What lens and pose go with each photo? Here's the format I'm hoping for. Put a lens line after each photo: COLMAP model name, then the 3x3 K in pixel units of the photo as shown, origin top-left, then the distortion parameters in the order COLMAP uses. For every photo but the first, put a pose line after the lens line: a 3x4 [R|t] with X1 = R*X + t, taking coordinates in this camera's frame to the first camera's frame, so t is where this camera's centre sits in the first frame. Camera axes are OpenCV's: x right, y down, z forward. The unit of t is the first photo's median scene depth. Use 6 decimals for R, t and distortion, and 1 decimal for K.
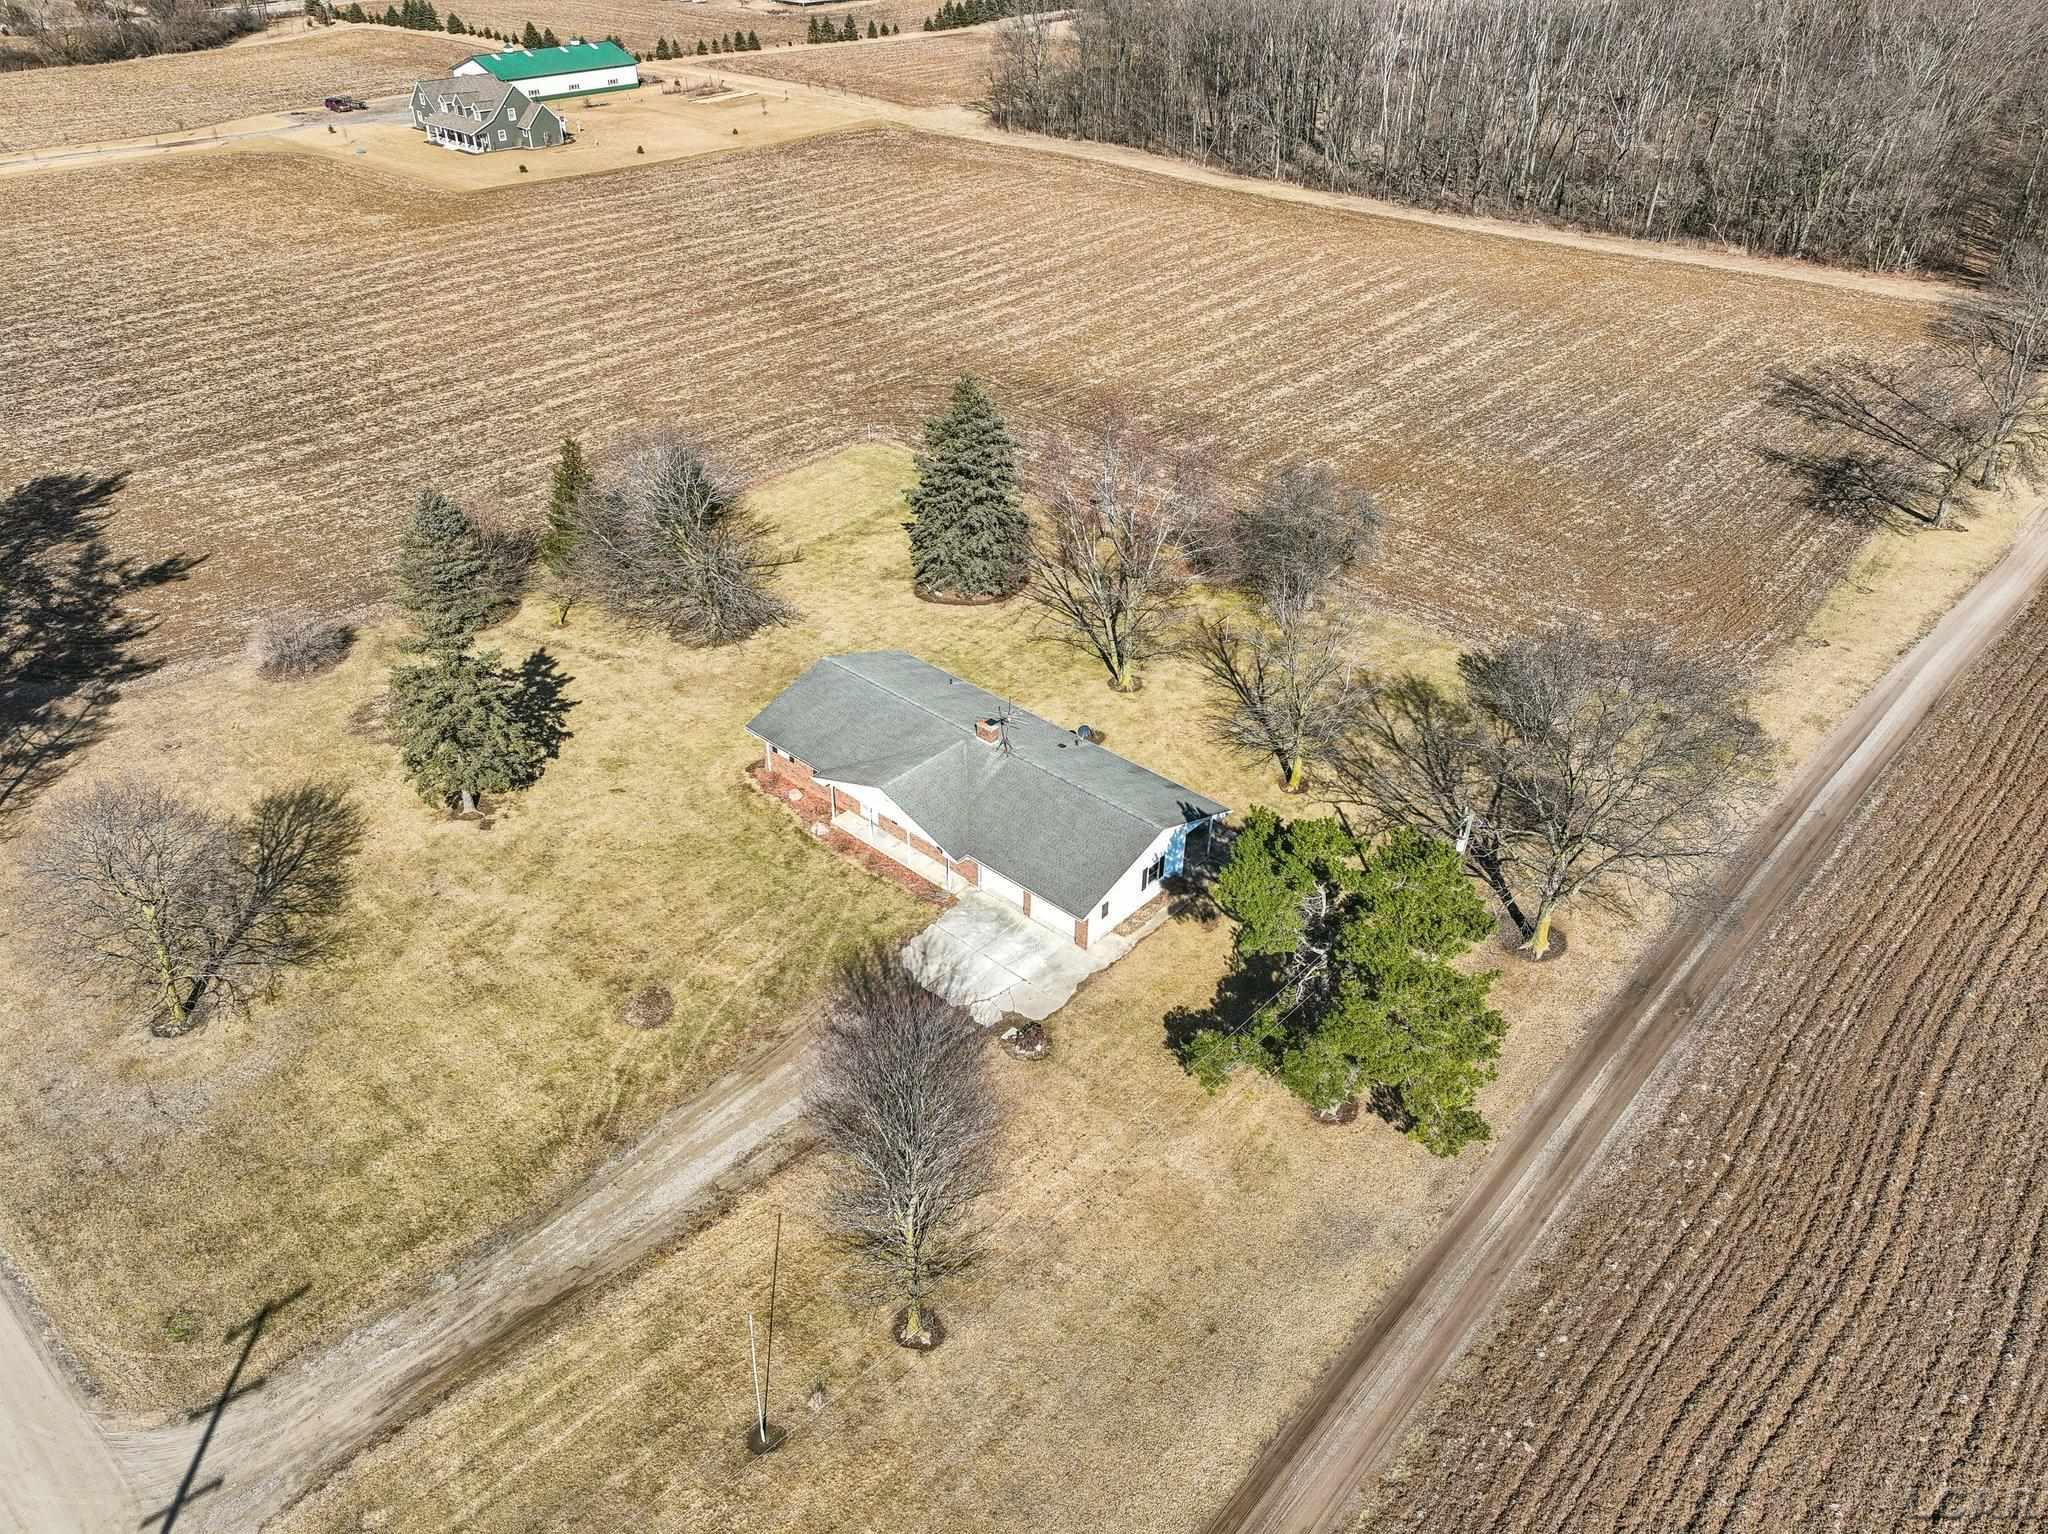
lens RADIAL K [[1456.6, 0, 1024.0], [0, 1456.6, 767.0], [0, 0, 1]] dist [-0.002282, 0.022119]
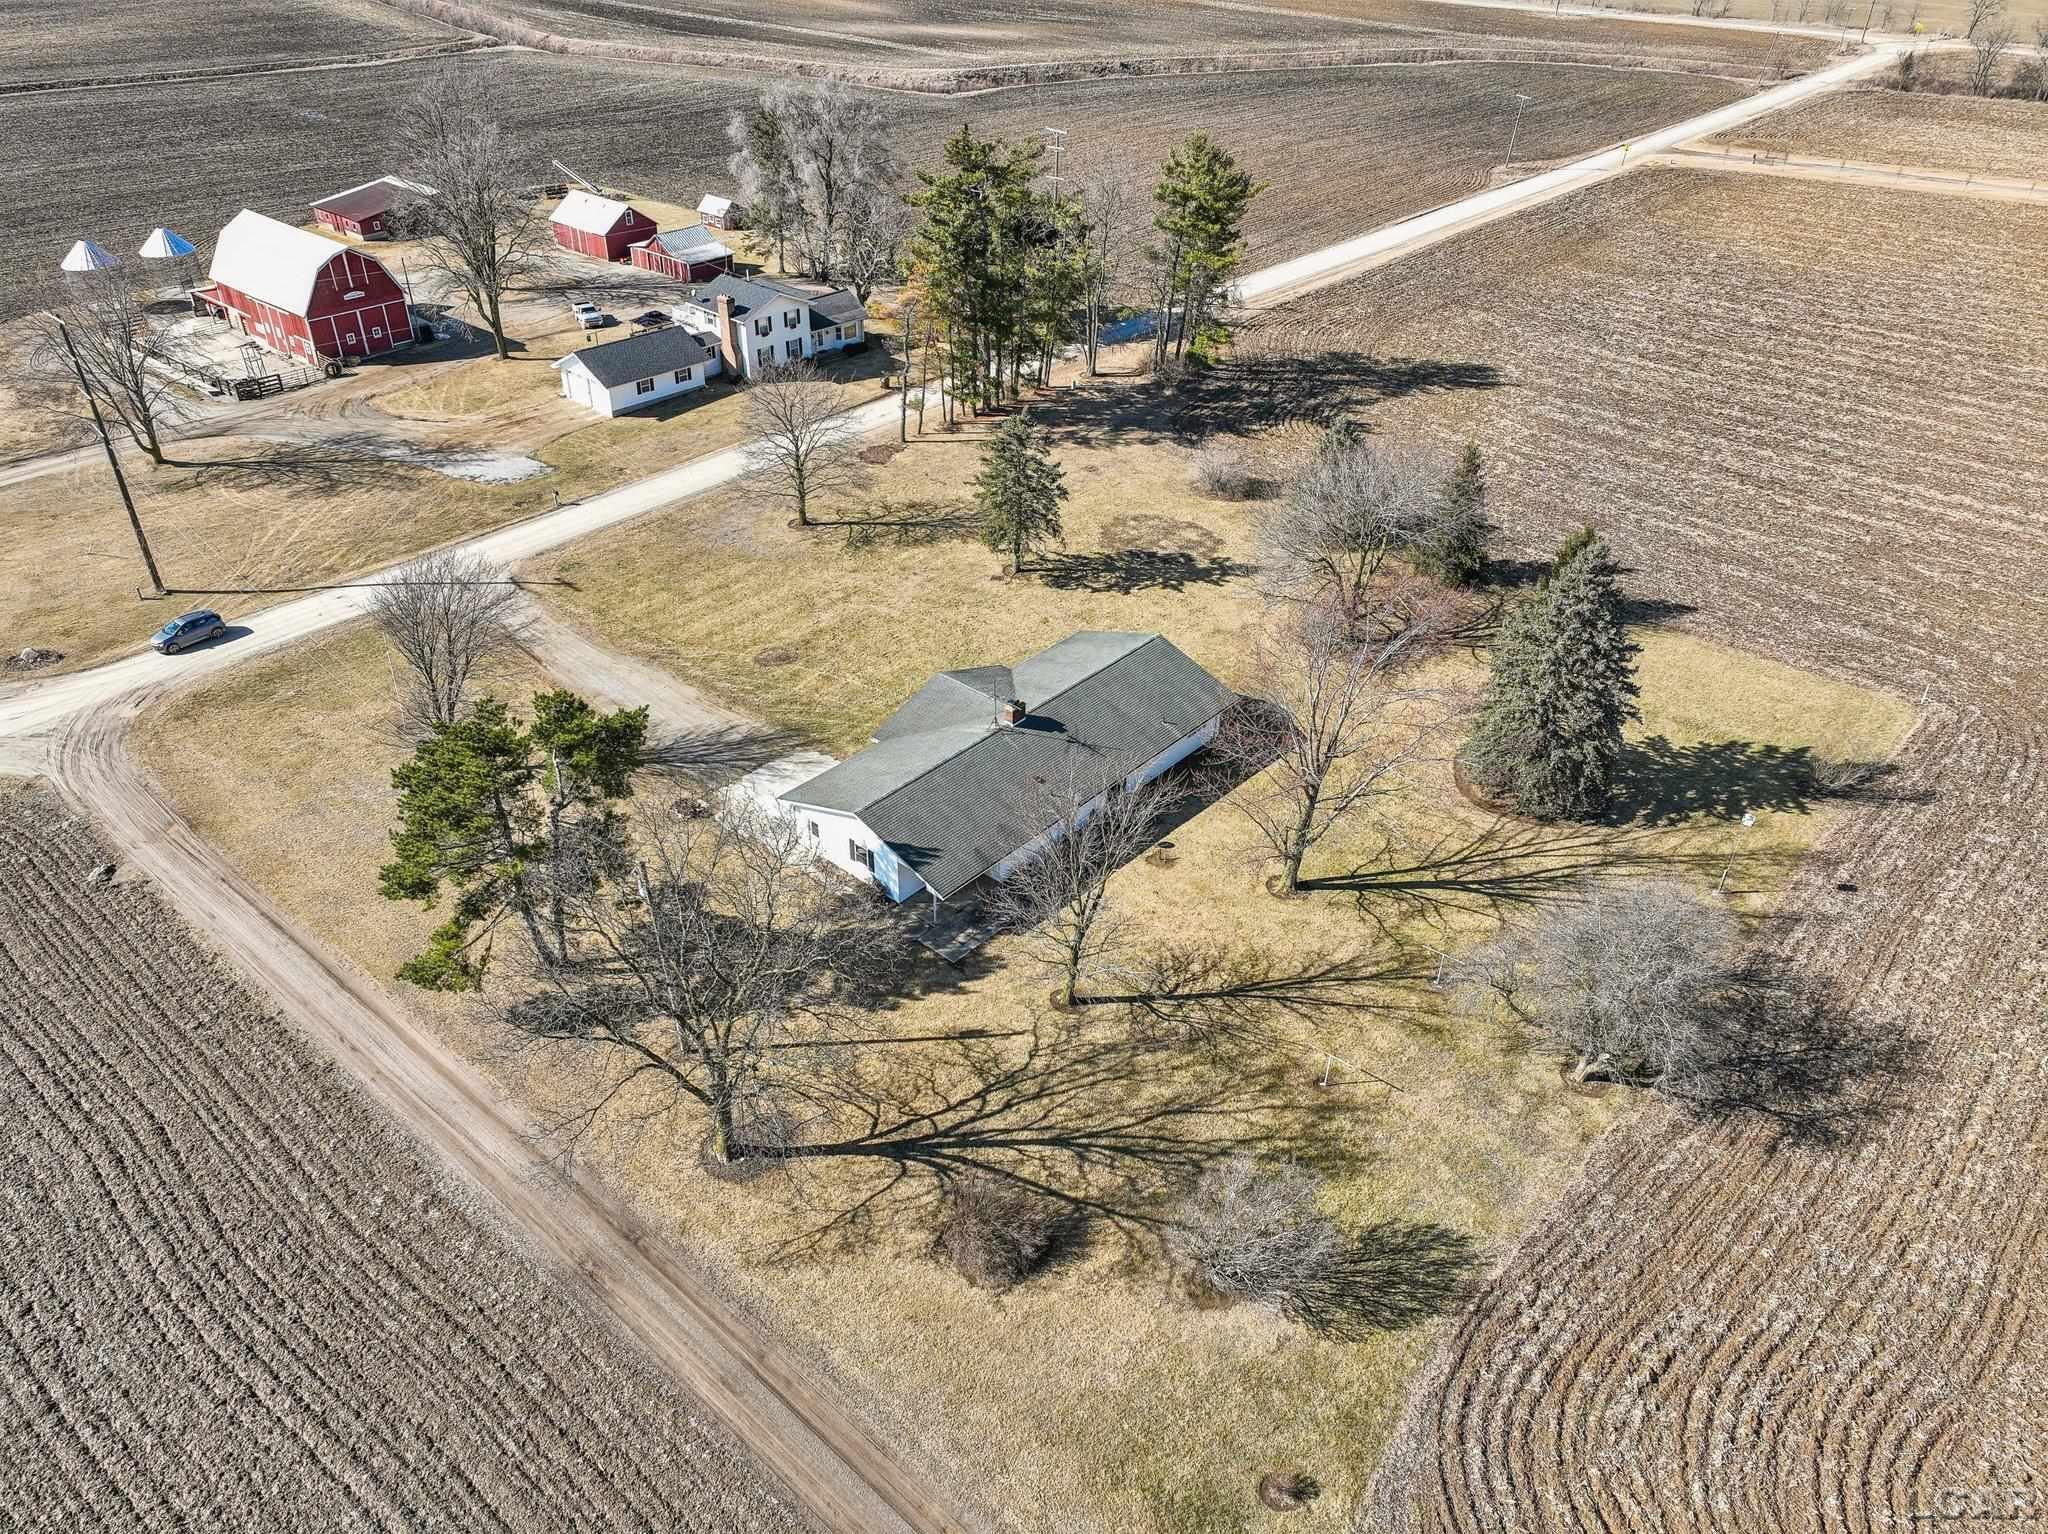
lens RADIAL K [[1436.8, 0, 1024.0], [0, 1436.8, 767.0], [0, 0, 1]] dist [0.008977, 0.006558]
pose [[0.007023, 0.550913, -0.834533, 0.616311], [-0.564622, 0.690975, 0.451393, -0.335960], [0.825320, 0.468026, 0.315910, 0.516122]]
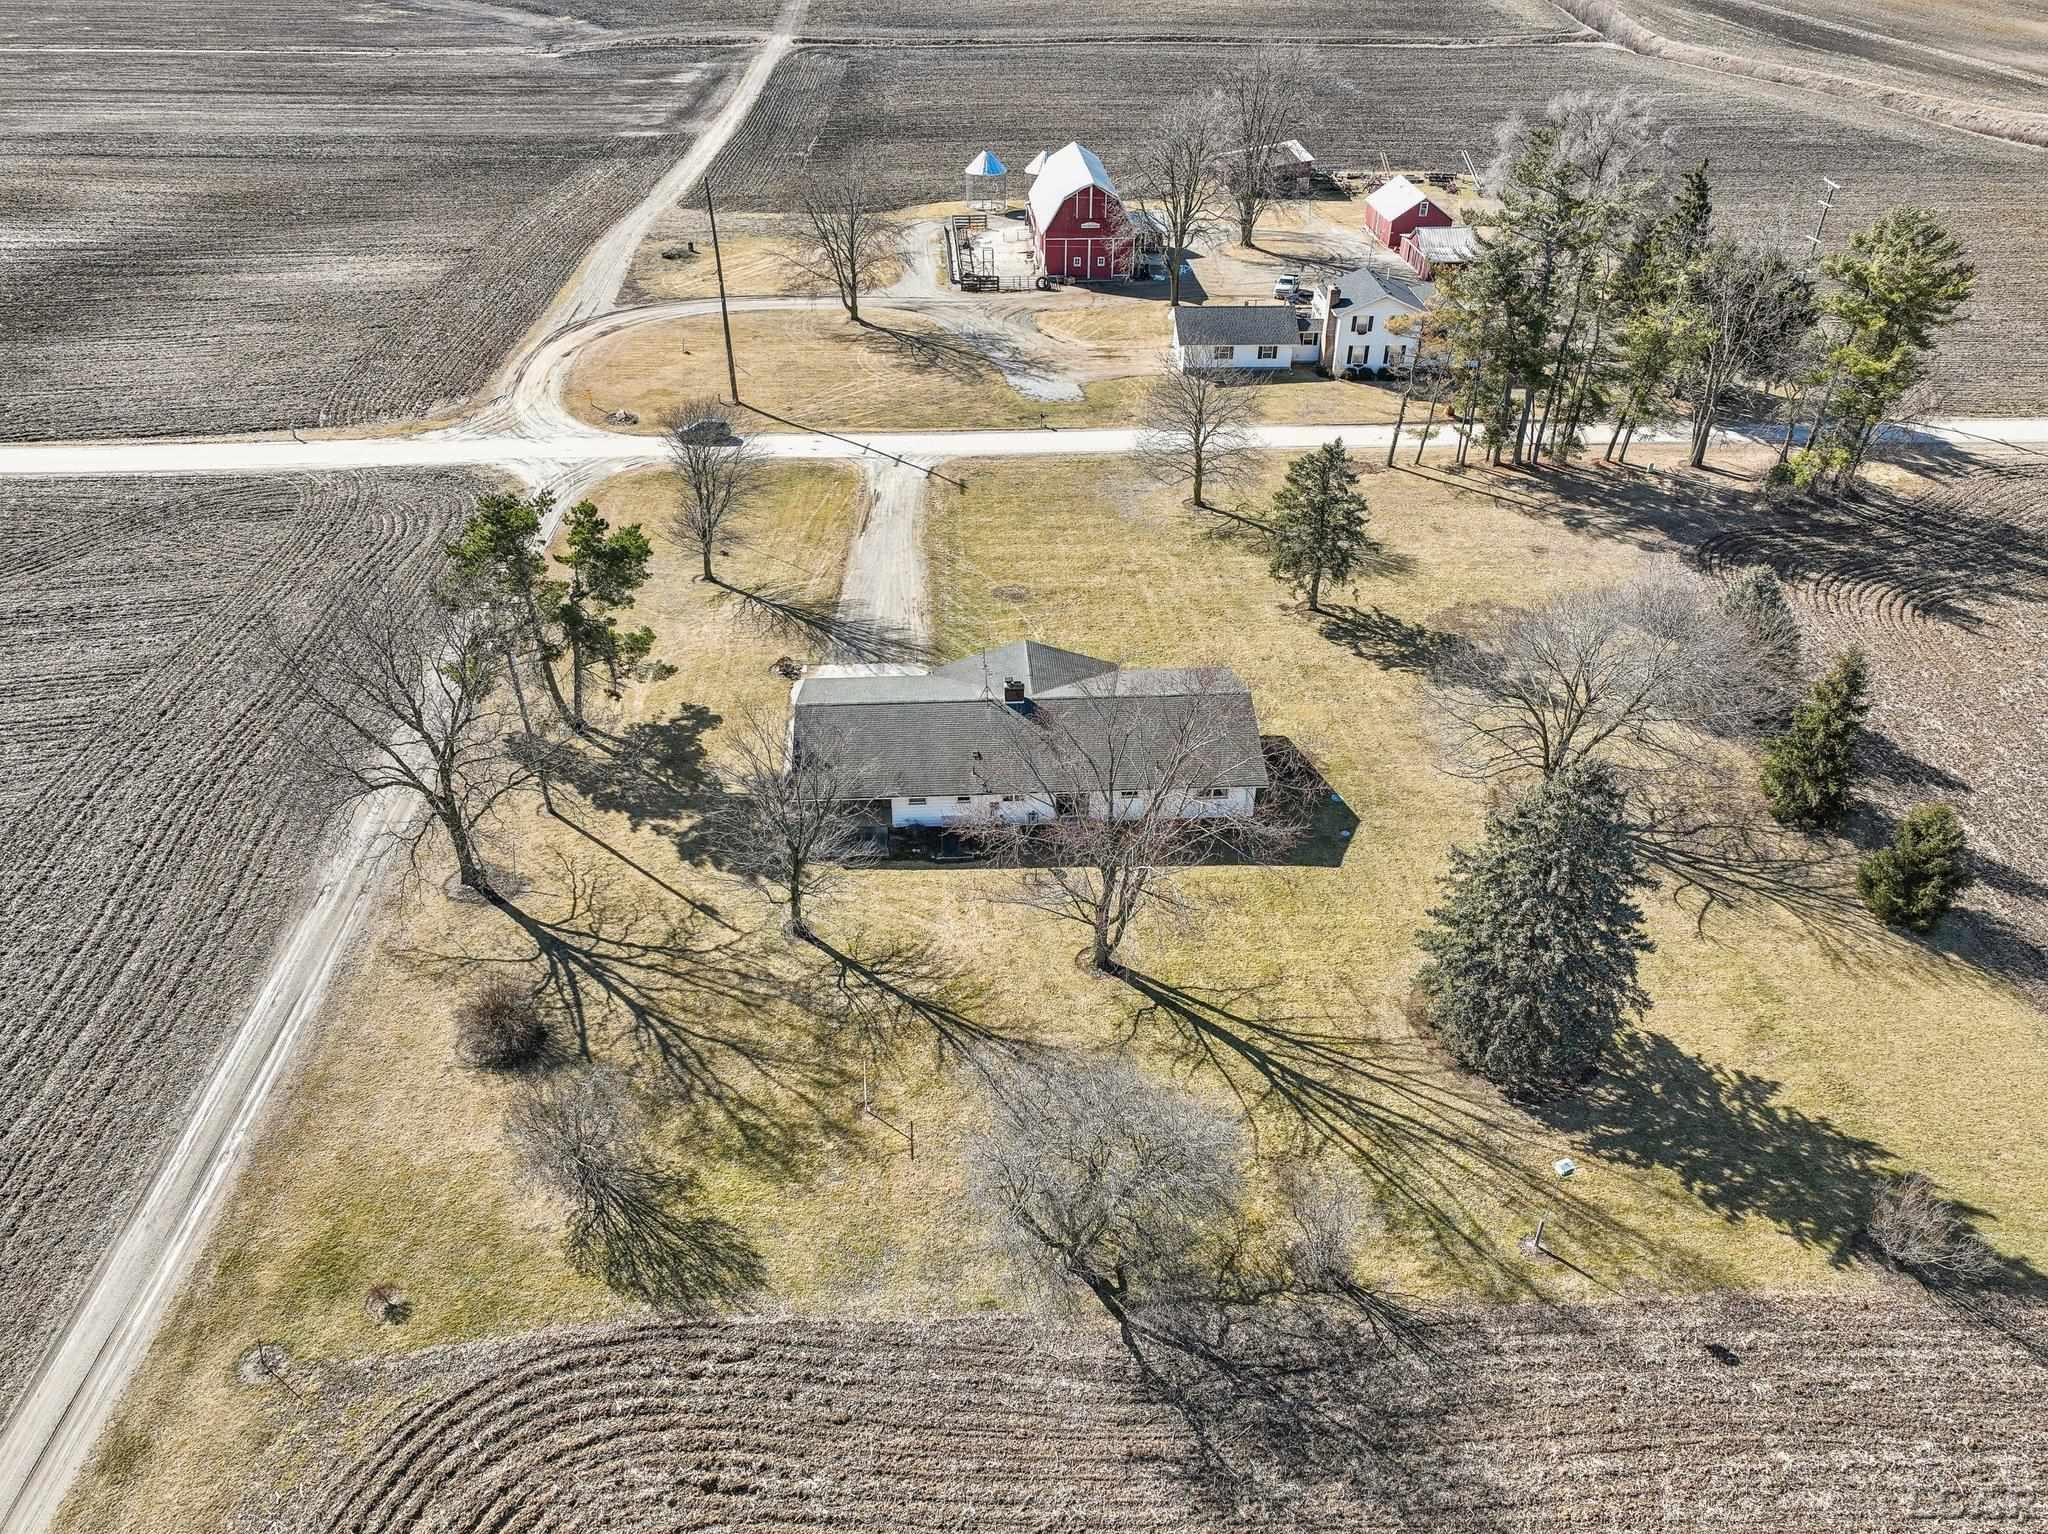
lens RADIAL K [[1456.6, 0, 1024.0], [0, 1456.6, 767.0], [0, 0, 1]] dist [-0.002282, 0.022119]
pose [[-0.702883, 0.388381, -0.595916, 0.440718], [-0.405509, 0.469513, 0.784296, -0.590734], [0.584396, 0.792917, -0.172520, 0.896735]]
